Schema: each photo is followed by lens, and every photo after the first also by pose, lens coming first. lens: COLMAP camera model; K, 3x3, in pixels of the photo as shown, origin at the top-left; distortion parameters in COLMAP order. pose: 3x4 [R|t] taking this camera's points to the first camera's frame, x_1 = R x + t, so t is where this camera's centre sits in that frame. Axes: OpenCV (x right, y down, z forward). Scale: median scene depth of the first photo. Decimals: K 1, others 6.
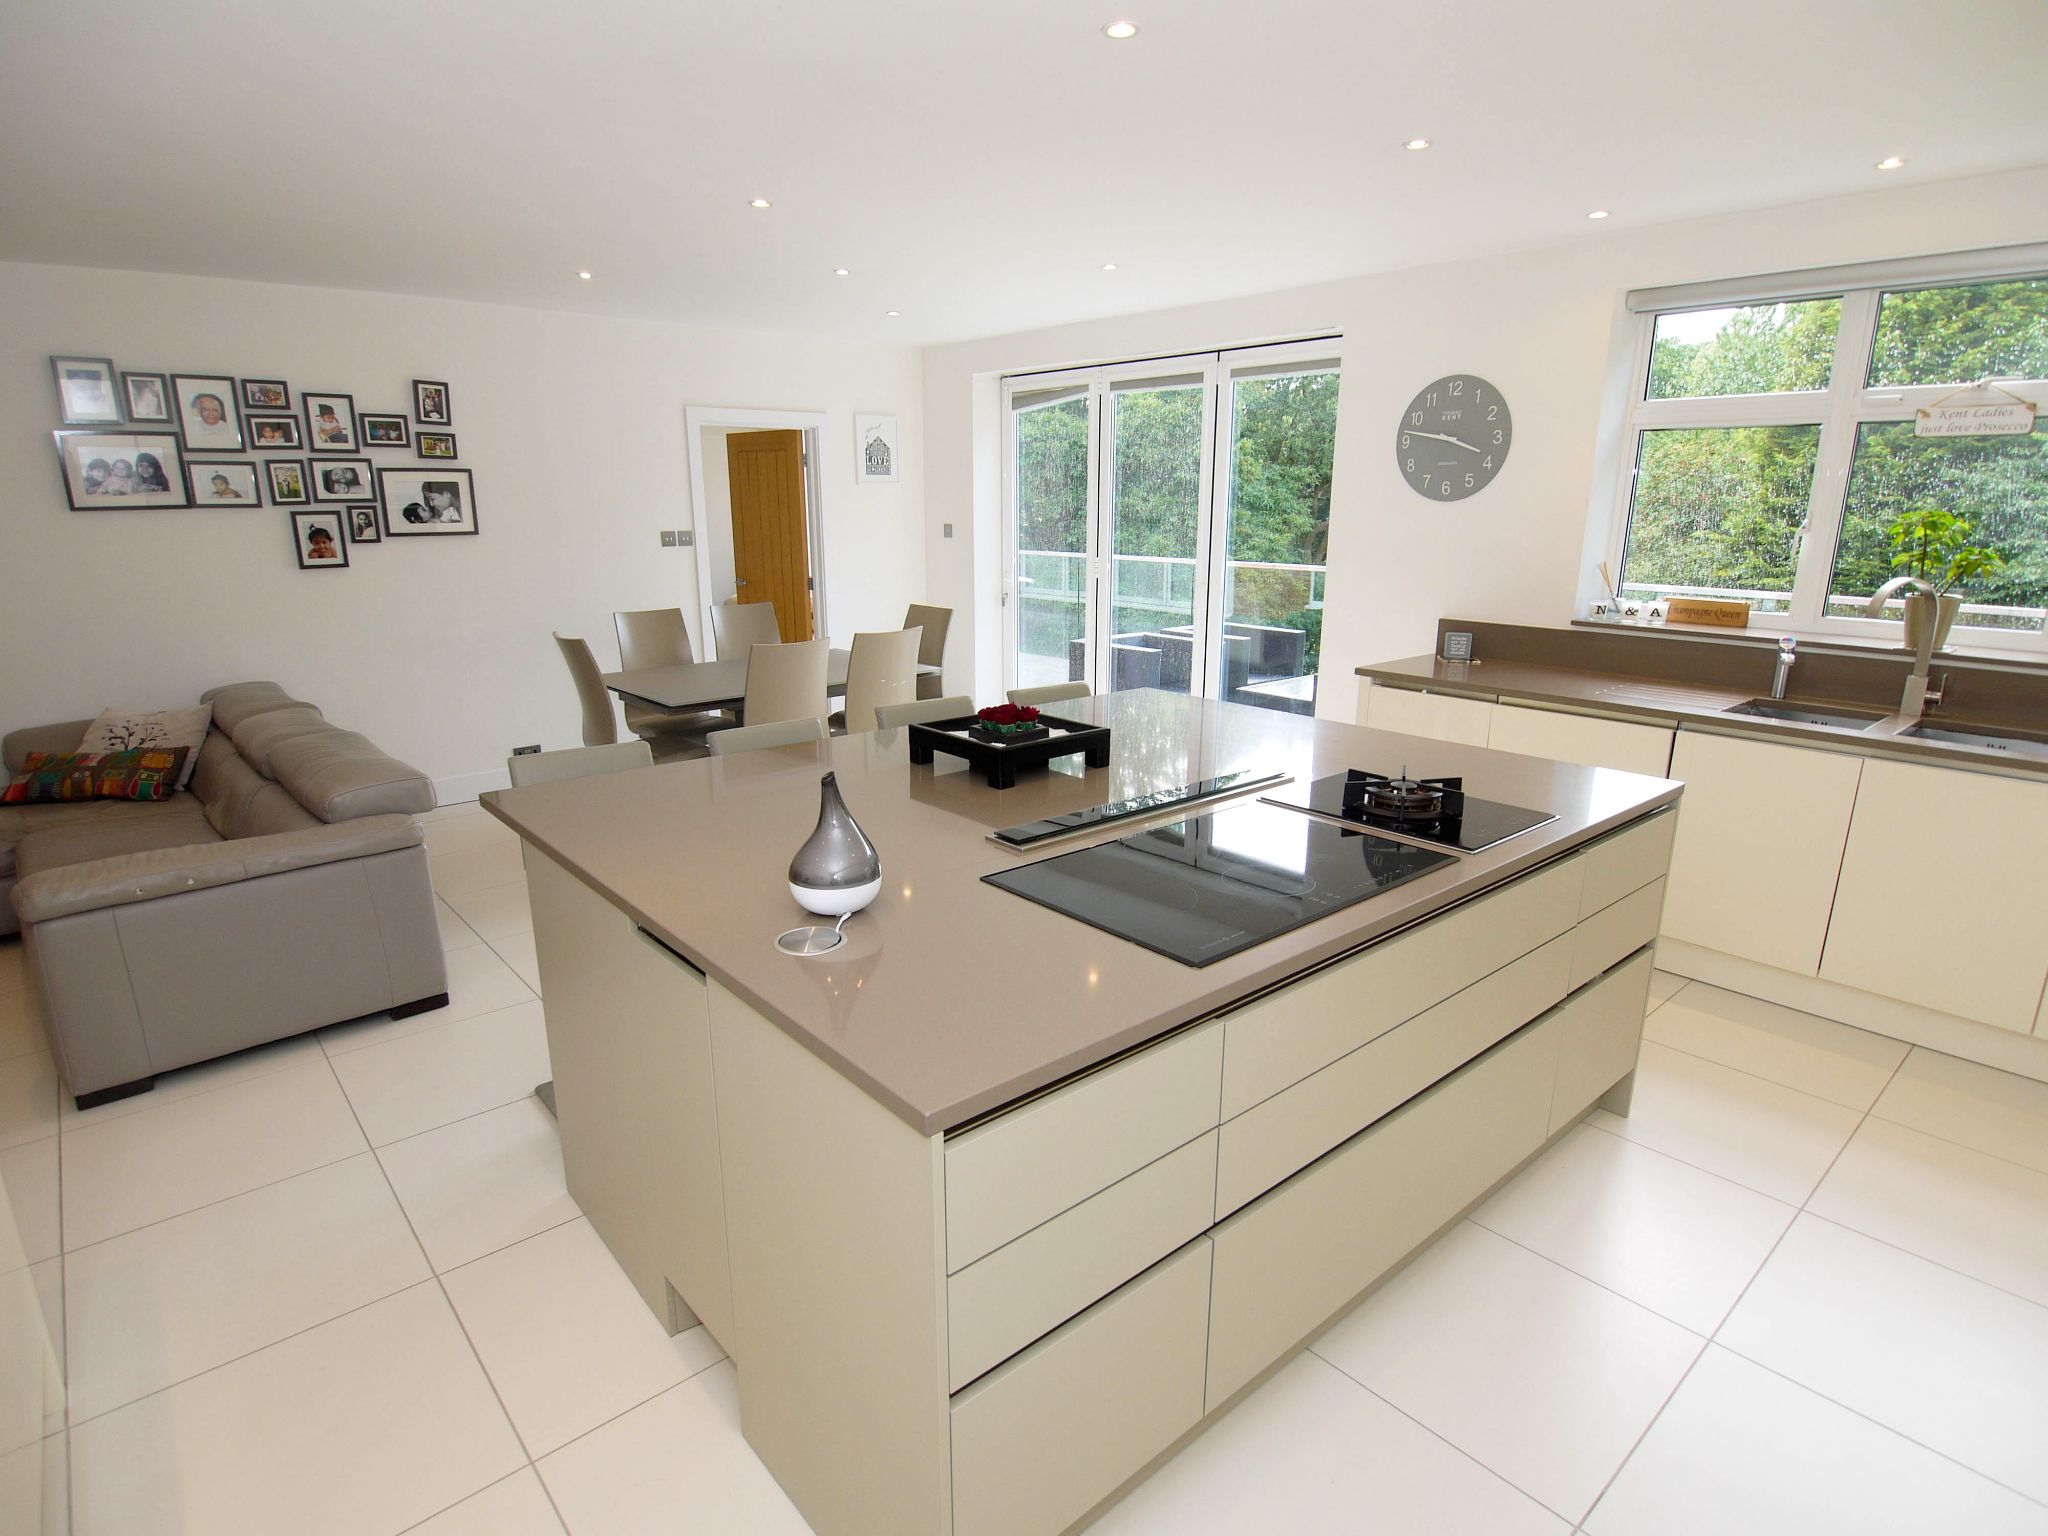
lens RADIAL K [[1086.9, 0, 1026.4], [0, 1086.9, 779.9], [0, 0, 1]] dist [-0.007697, -0.002662]
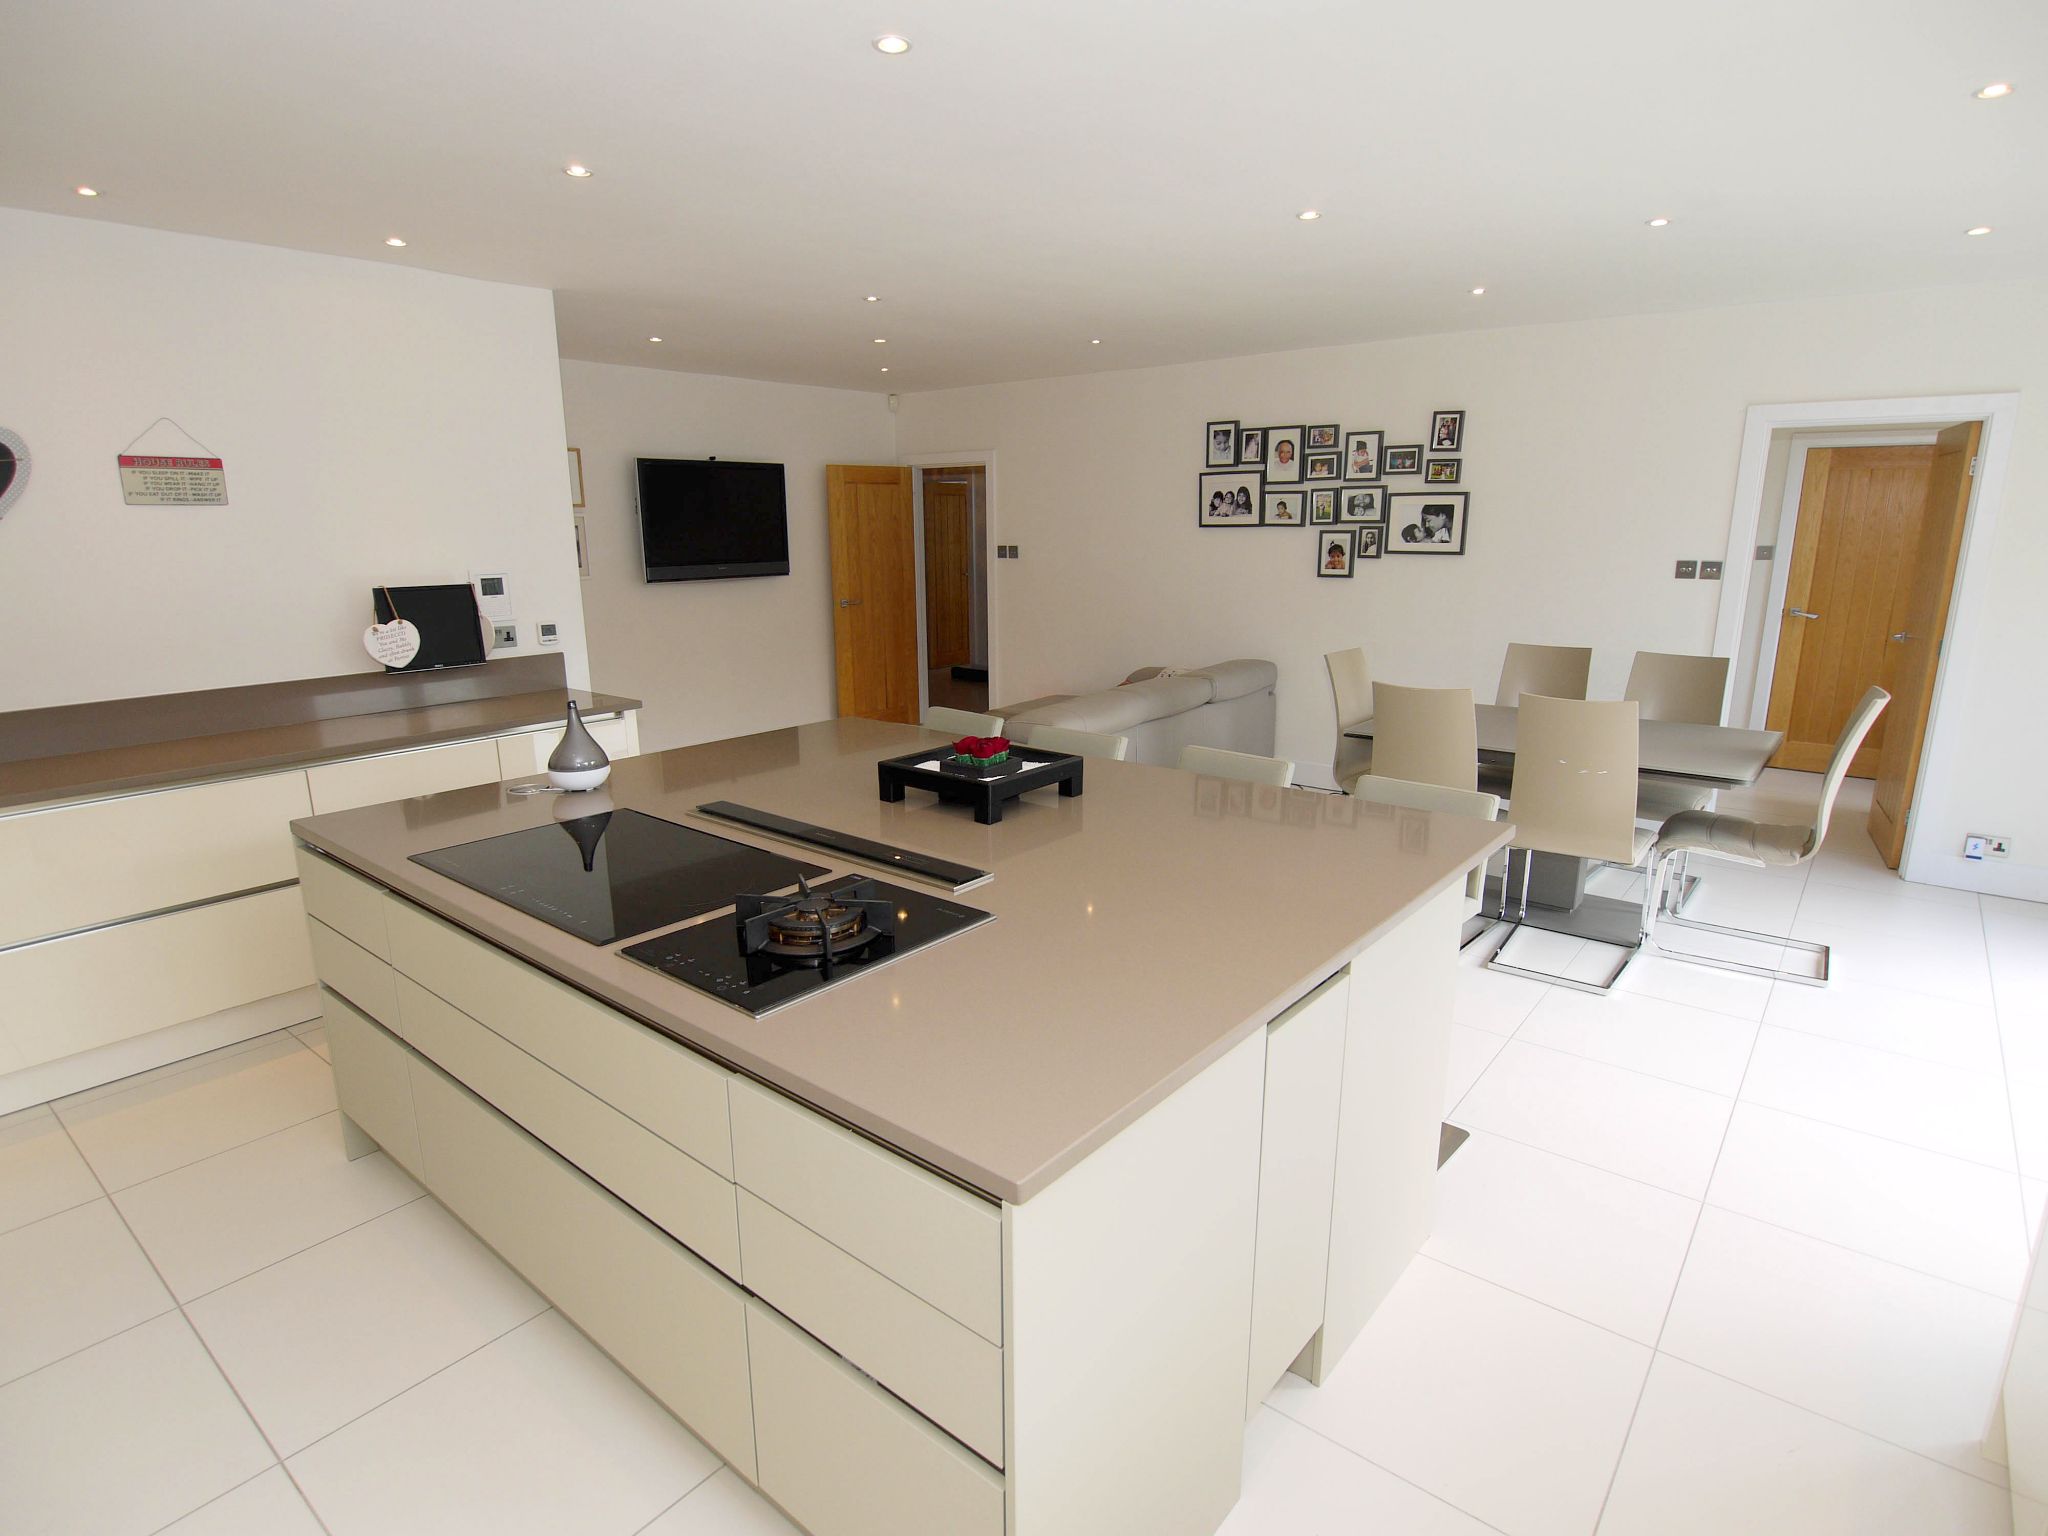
lens RADIAL K [[1086.9, 0, 1025.7], [0, 1086.9, 771.4], [0, 0, 1]] dist [-0.007697, -0.002662]
pose [[0.166087, 0.222178, -0.960756, 0.500112], [-0.248555, 0.952263, 0.177246, -0.119517], [0.954272, 0.209363, 0.213382, 0.462827]]
